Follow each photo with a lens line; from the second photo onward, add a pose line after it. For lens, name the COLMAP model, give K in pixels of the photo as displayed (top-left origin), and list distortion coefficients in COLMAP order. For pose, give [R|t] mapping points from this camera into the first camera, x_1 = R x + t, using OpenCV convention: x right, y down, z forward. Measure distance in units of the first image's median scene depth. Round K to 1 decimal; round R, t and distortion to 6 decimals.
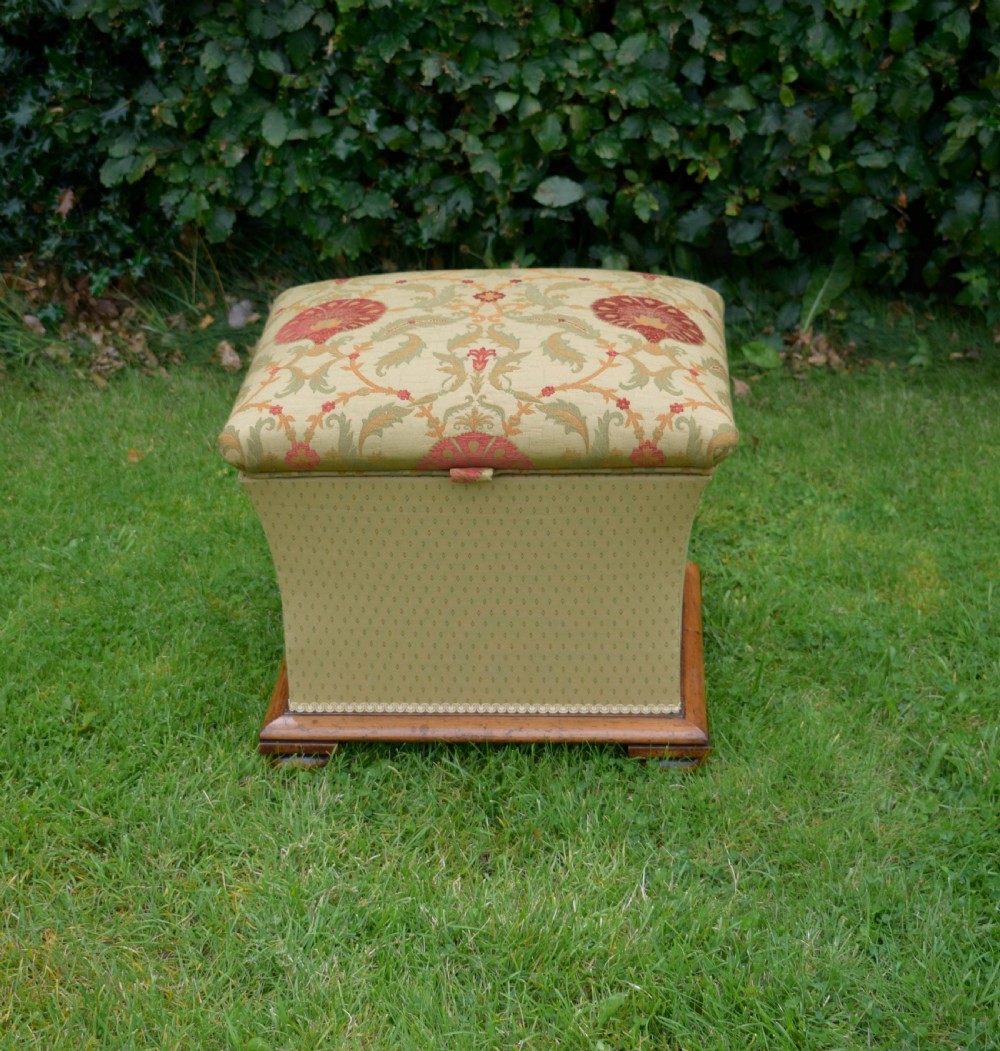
lens RADIAL K [[2340.8, 0, 470.4], [0, 2340.8, 539.5], [0, 0, 1]] dist [0.002053, 0.000000]
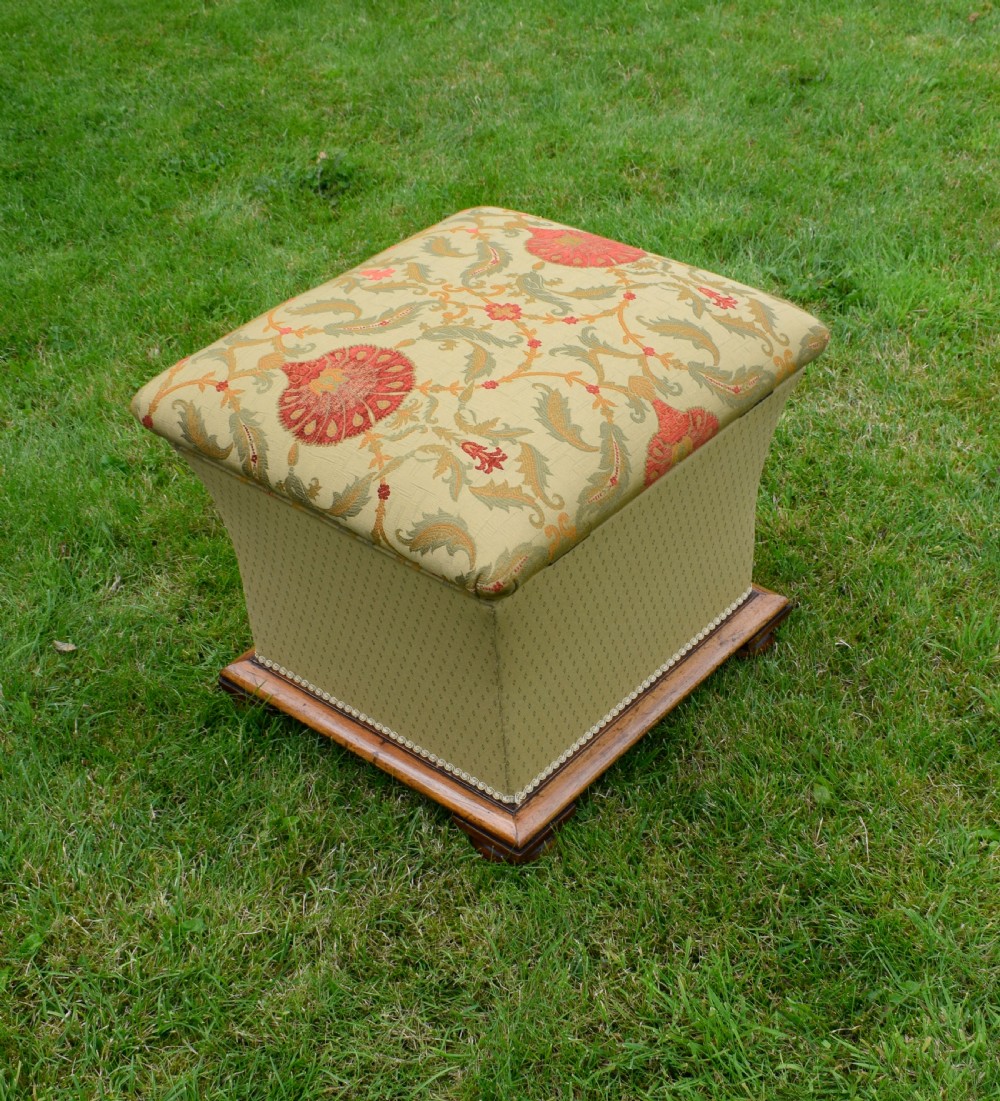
lens RADIAL K [[1607.2, 0, 573.9], [0, 1607.2, 567.9], [0, 0, 1]] dist [0.008997, 0.000000]
pose [[-0.565411, 0.543843, -0.620117, 0.442980], [-0.302114, 0.563028, 0.769238, -0.551973], [0.767488, 0.622282, -0.154040, 1.248223]]
